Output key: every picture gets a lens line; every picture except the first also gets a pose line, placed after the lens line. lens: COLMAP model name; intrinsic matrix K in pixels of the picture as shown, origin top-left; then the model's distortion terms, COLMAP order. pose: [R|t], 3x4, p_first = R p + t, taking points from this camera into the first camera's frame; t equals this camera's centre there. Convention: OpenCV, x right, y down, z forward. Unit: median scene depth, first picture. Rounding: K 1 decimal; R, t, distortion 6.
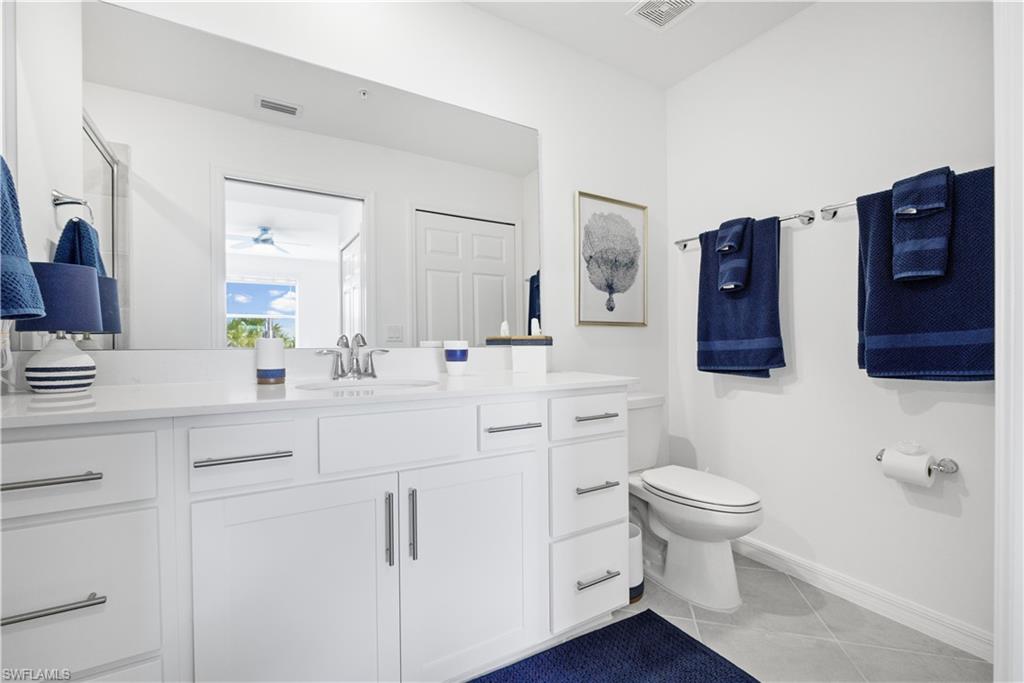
lens RADIAL K [[442.0, 0, 508.7], [0, 442.0, 333.6], [0, 0, 1]] dist [-0.002131, -0.000084]
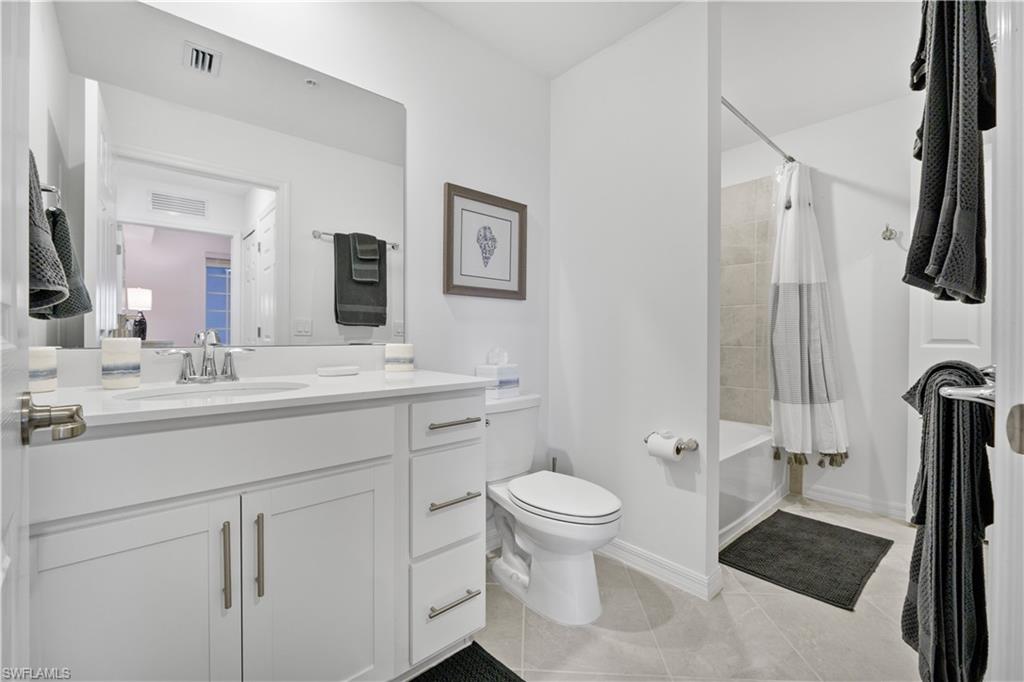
lens RADIAL K [[442.0, 0, 508.7], [0, 442.0, 333.1], [0, 0, 1]] dist [-0.002131, -0.000084]
pose [[0.983356, 0.003634, 0.181653, 0.137247], [-0.004459, 0.999981, 0.004137, 0.000031], [-0.181634, -0.004878, 0.983354, 0.087262]]
